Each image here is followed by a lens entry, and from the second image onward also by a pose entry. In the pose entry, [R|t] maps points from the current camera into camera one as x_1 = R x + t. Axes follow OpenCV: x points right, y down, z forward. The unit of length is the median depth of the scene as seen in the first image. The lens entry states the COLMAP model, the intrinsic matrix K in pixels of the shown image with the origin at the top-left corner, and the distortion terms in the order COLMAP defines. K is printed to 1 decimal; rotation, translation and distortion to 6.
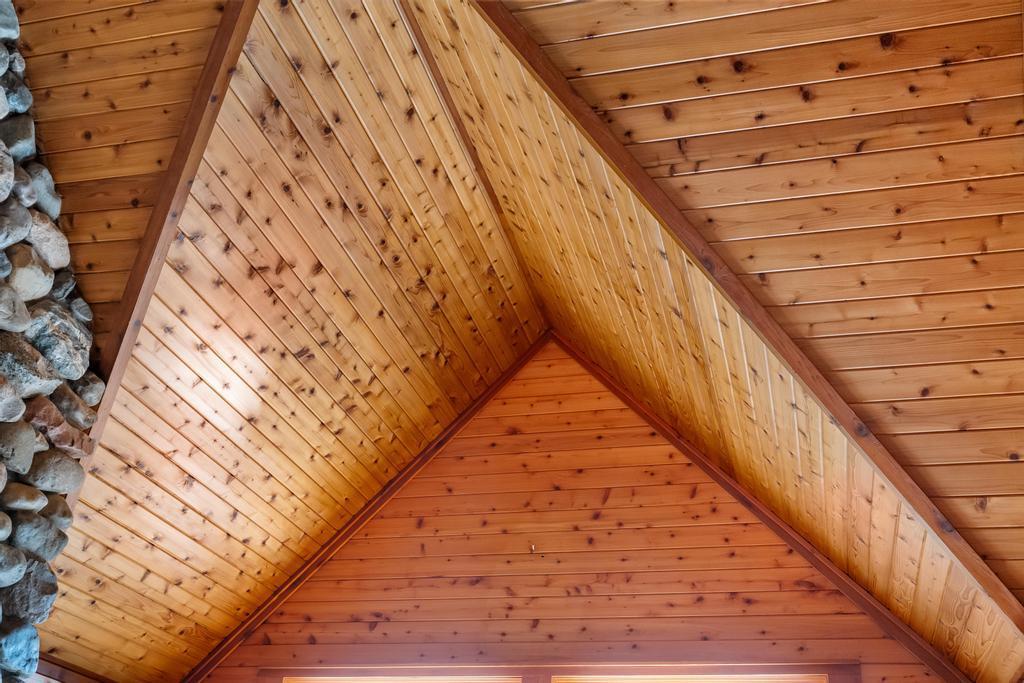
lens RADIAL K [[1087.3, 0, 512.0], [0, 1087.3, 341.5], [0, 0, 1]] dist [0.000125, -0.000673]
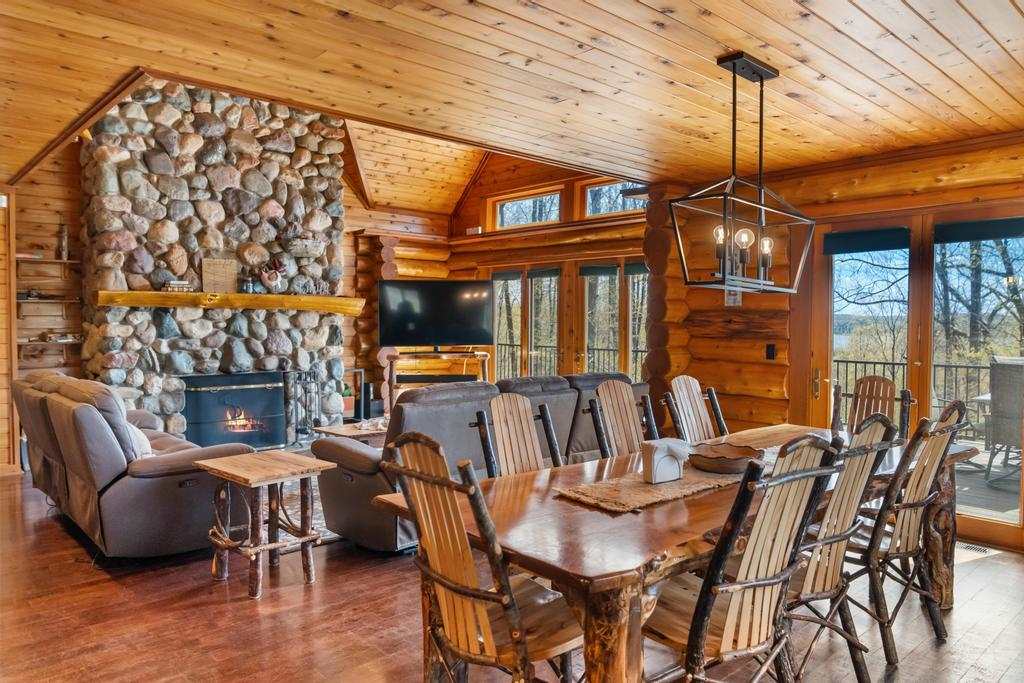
lens RADIAL K [[706.0, 0, 512.0], [0, 706.0, 341.5], [0, 0, 1]] dist [0.000432, -0.000043]
pose [[0.845290, -0.027116, -0.533619, 0.948049], [0.291641, 0.860232, 0.418265, -0.072888], [0.447695, -0.509181, 0.735054, -0.383047]]
